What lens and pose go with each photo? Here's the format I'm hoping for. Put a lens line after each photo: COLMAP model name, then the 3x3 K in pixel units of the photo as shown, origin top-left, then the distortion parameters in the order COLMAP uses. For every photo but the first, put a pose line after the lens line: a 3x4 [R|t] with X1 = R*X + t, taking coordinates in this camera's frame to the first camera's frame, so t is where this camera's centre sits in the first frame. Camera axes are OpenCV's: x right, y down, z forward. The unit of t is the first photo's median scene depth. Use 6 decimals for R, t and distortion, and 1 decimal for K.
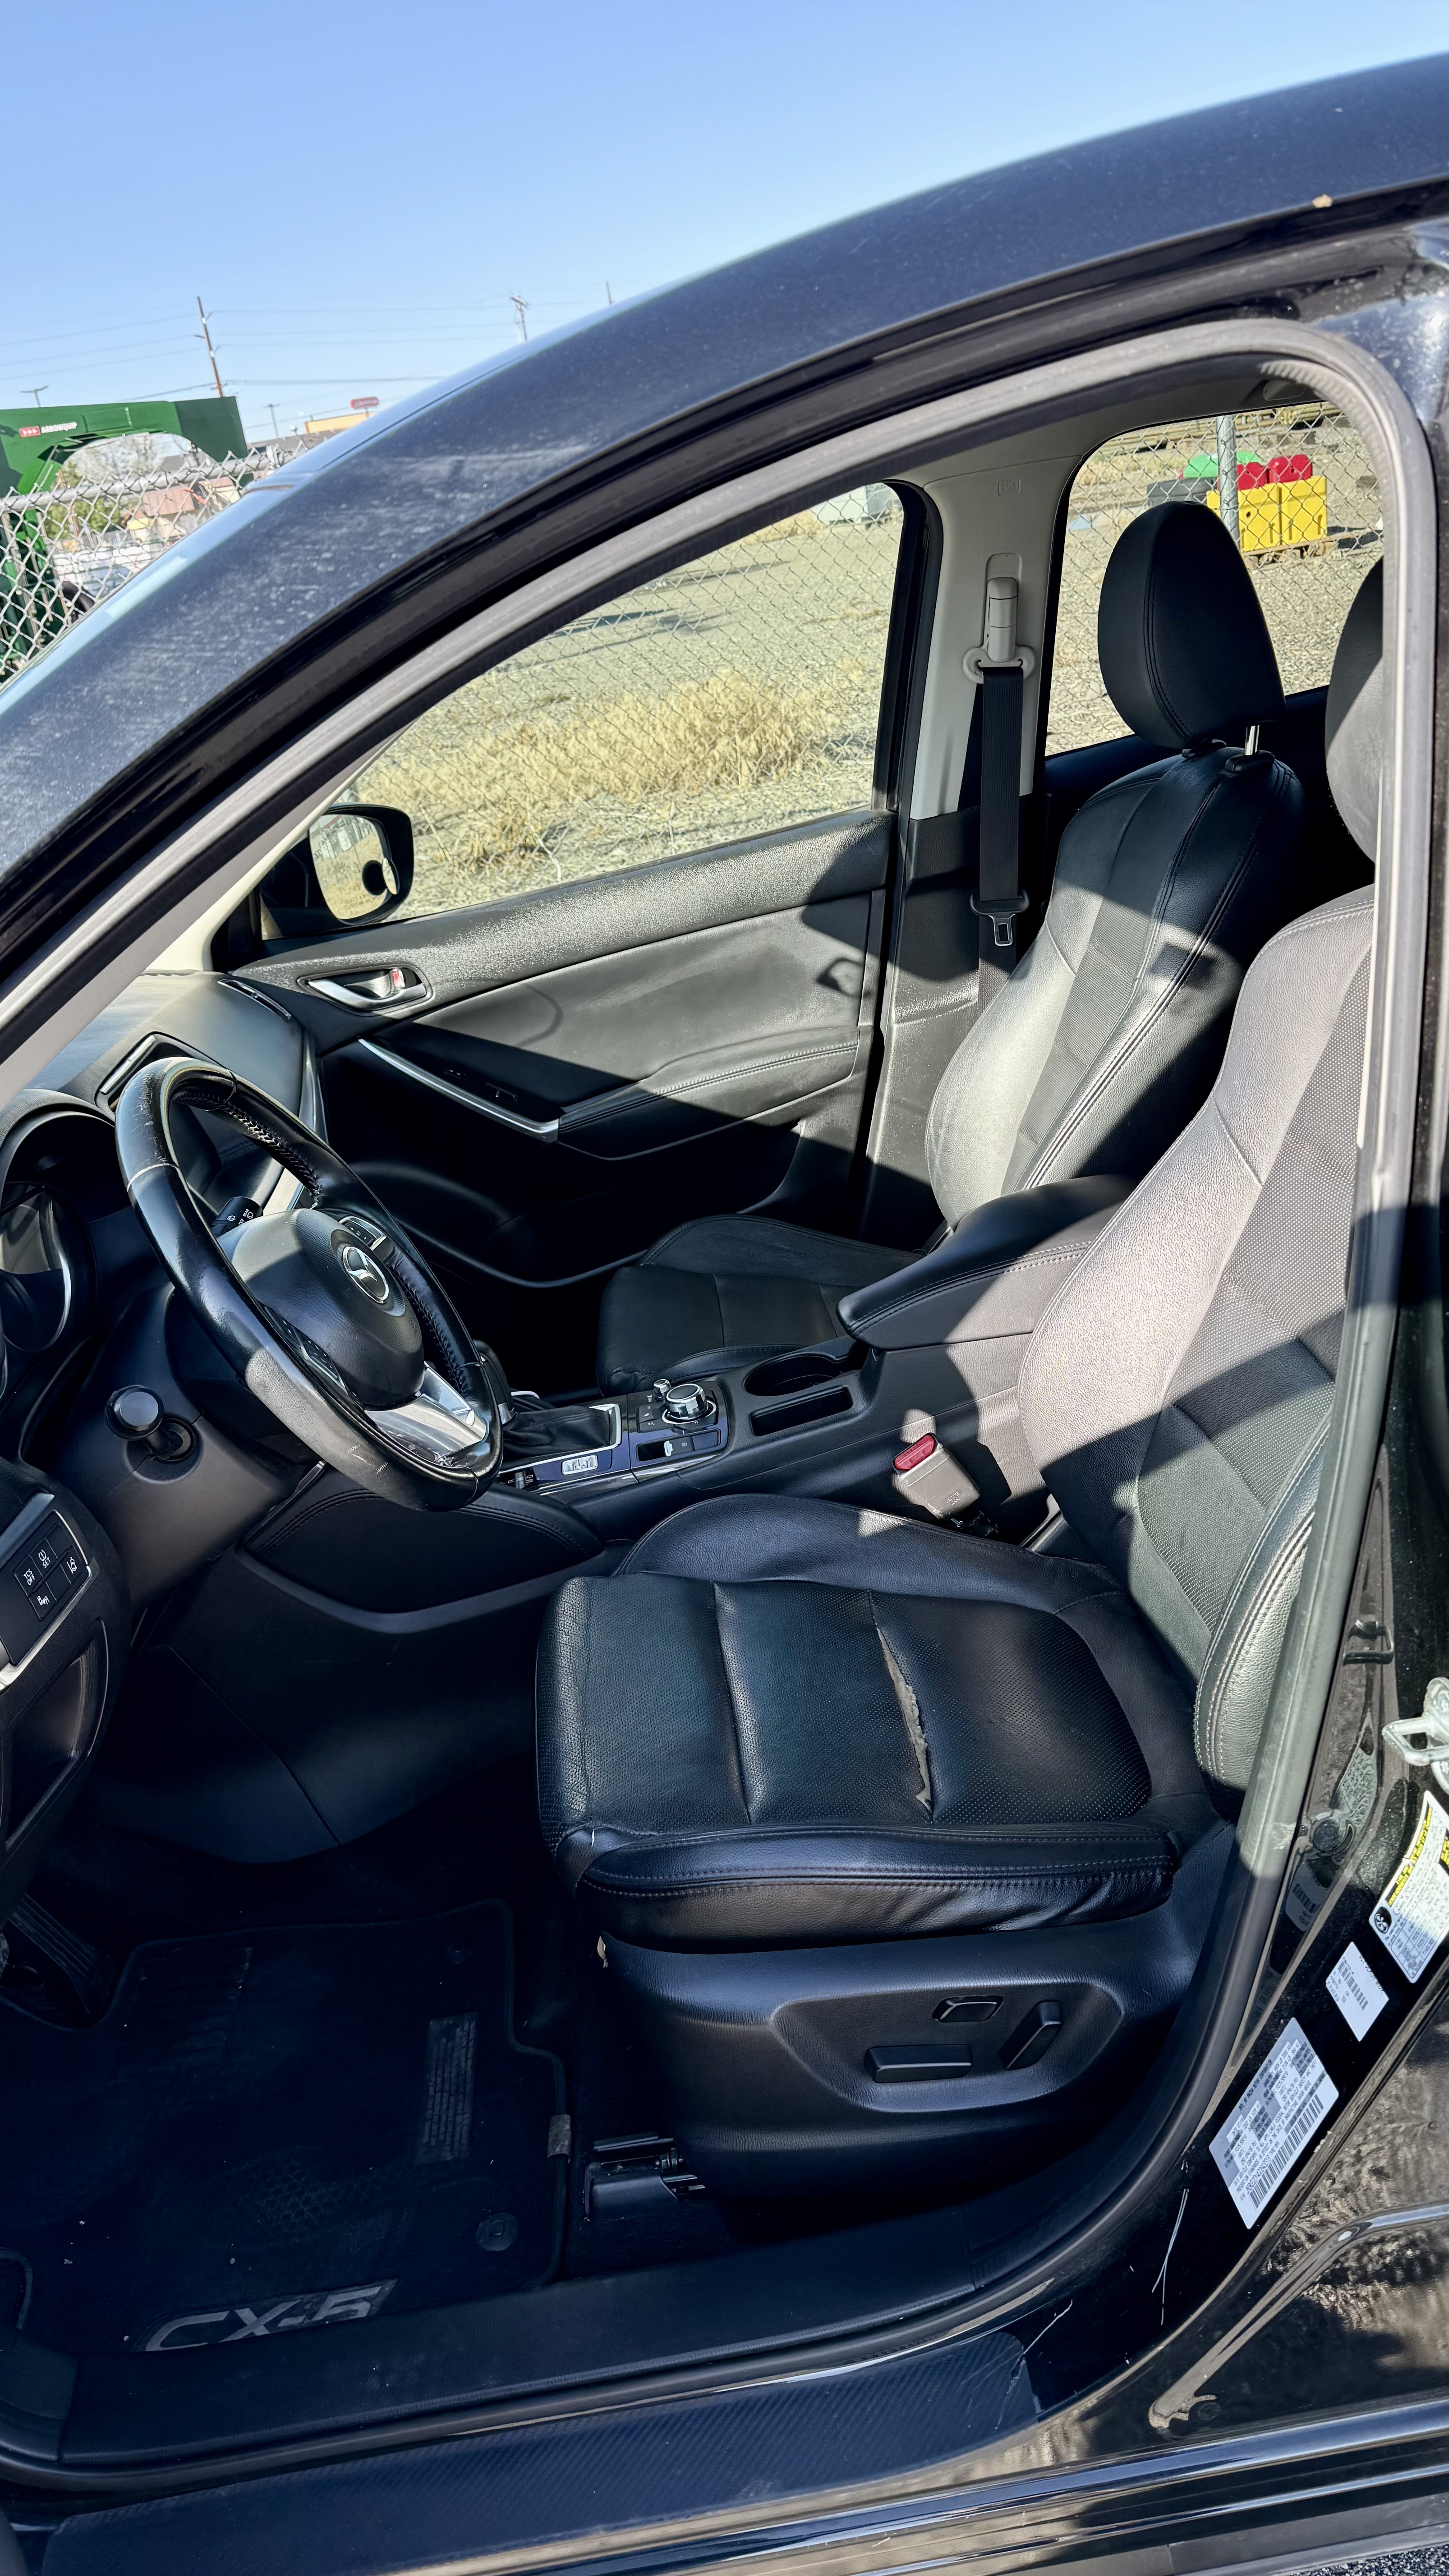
lens RADIAL K [[1701.2, 0, 724.5], [0, 1701.2, 1288.0], [0, 0, 1]] dist [-0.001850, -0.002858]
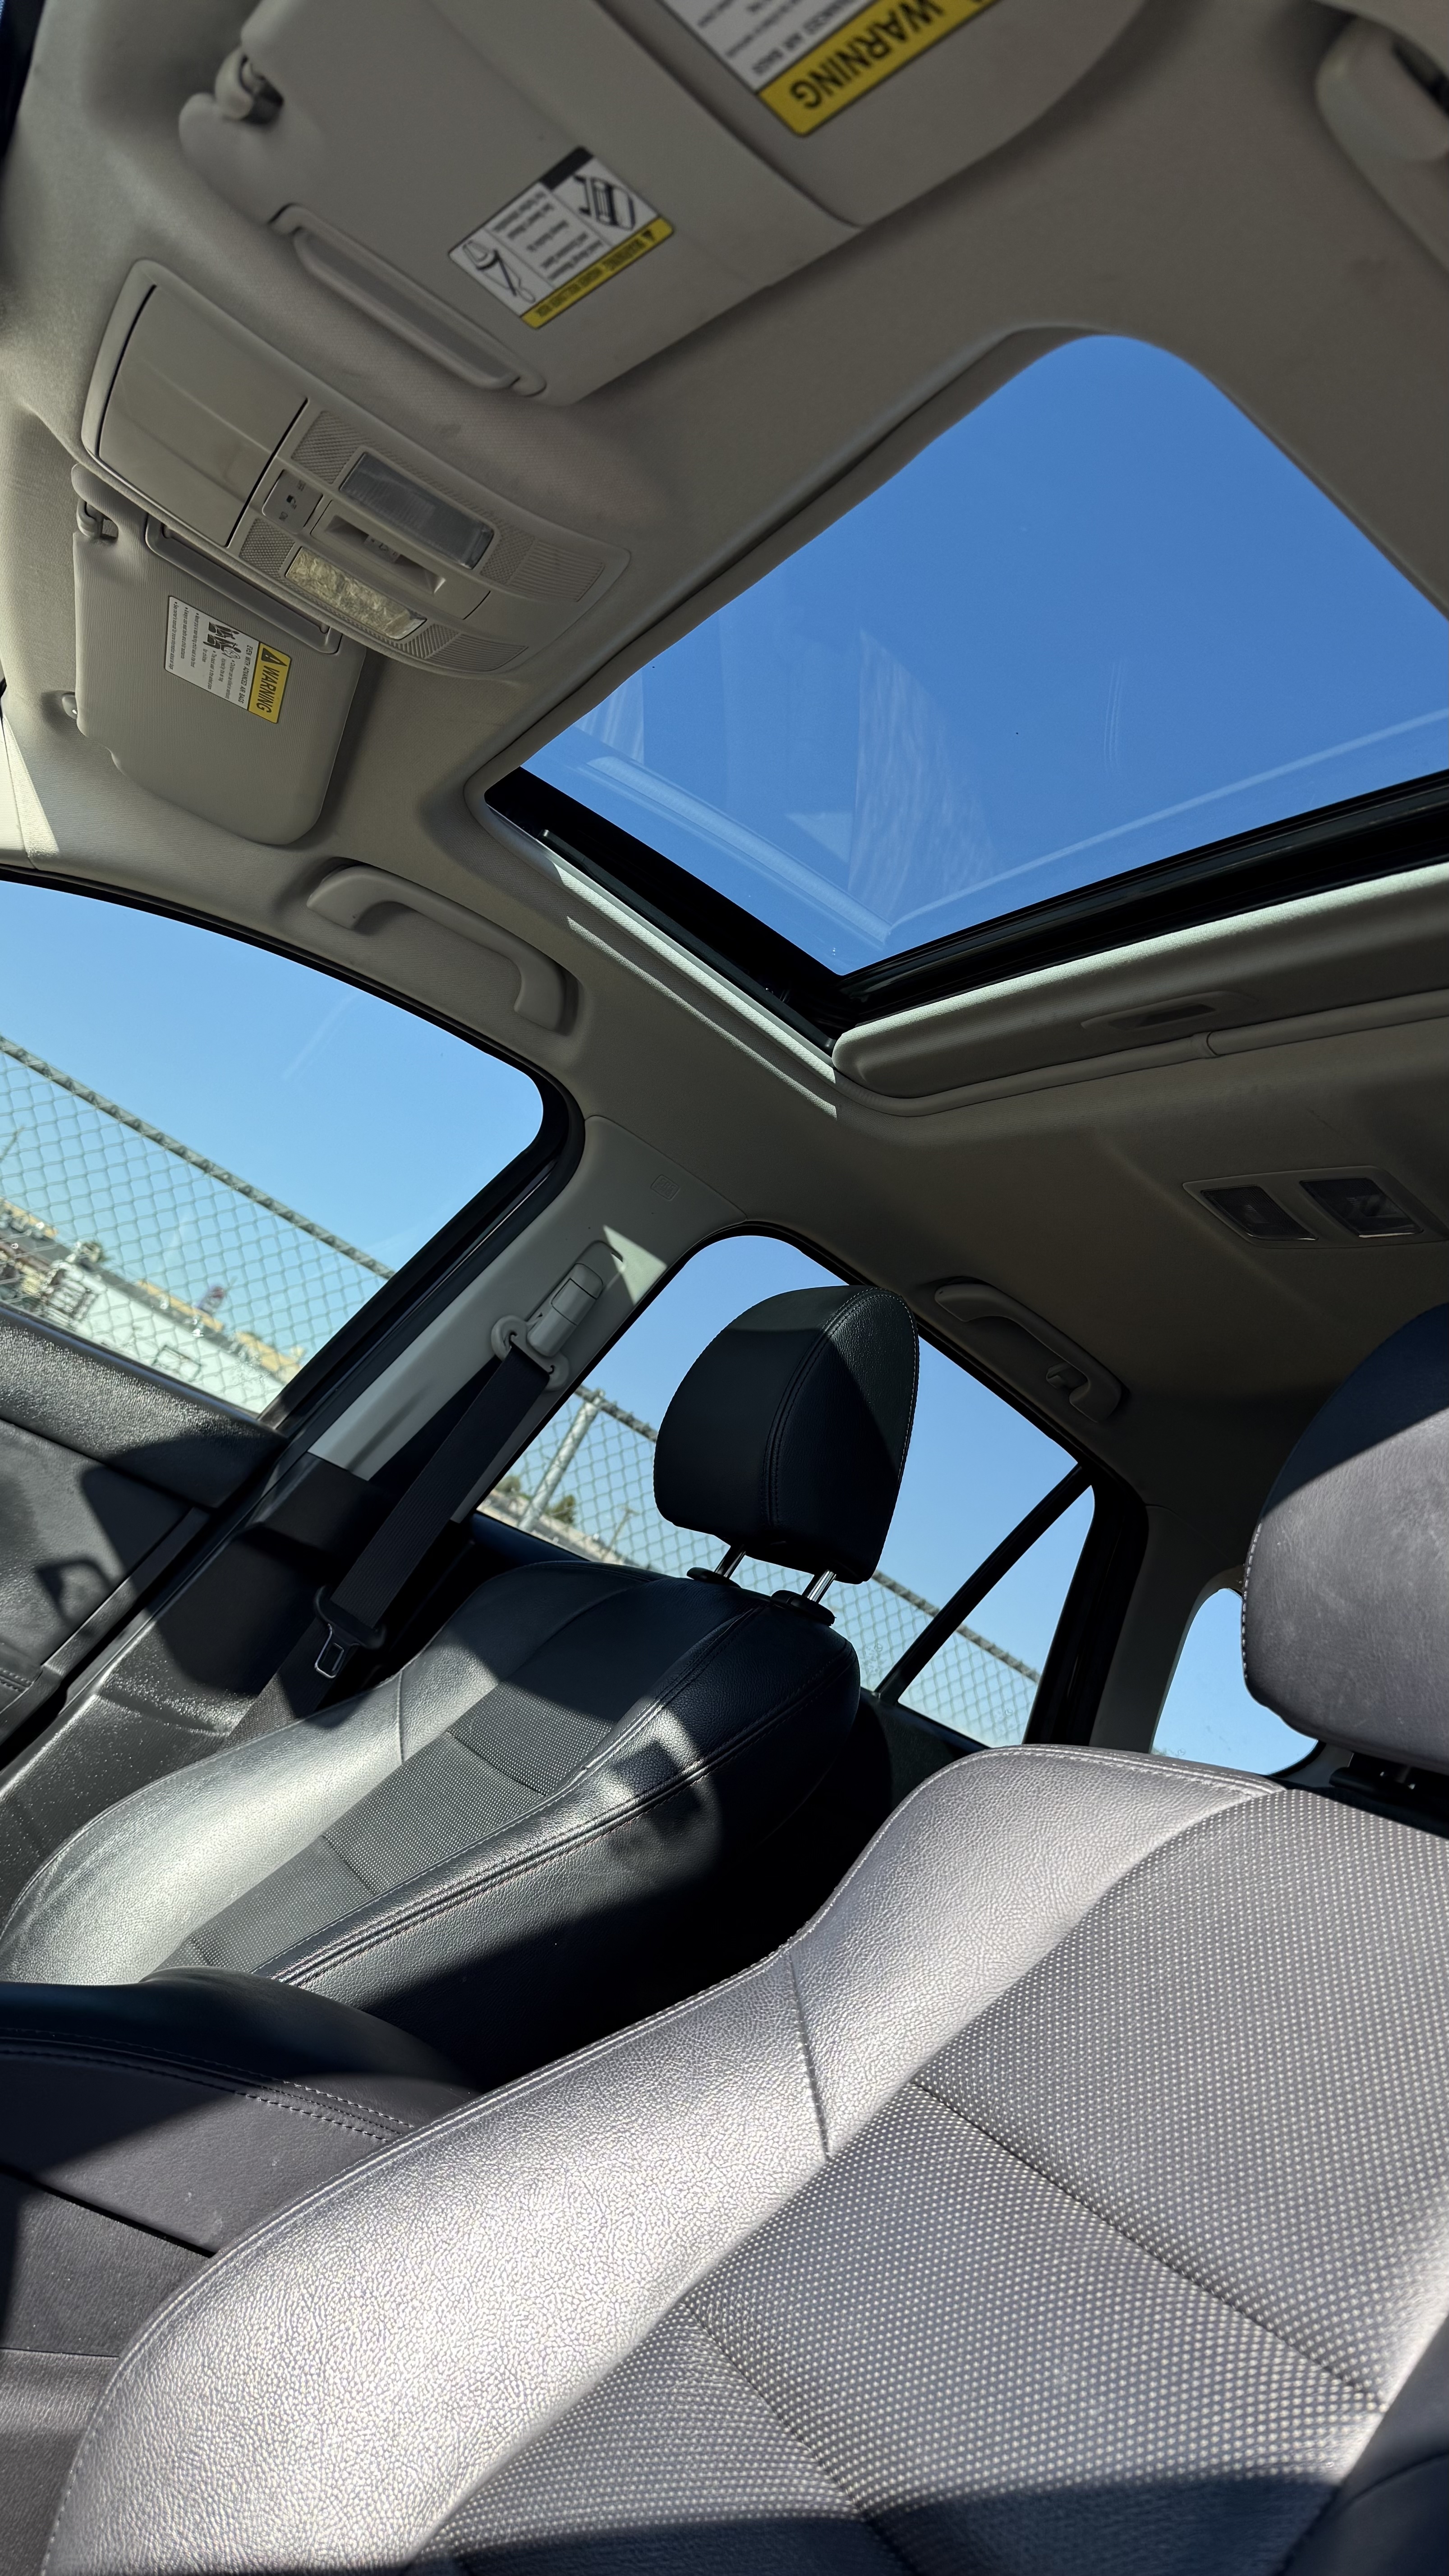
lens RADIAL K [[1701.2, 0, 724.5], [0, 1701.2, 1288.0], [0, 0, 1]] dist [-0.001850, -0.002858]
pose [[0.706465, 0.645209, 0.290883, -0.018406], [-0.357913, 0.680265, -0.639639, 0.068858], [-0.610578, 0.347771, 0.711512, 0.365378]]
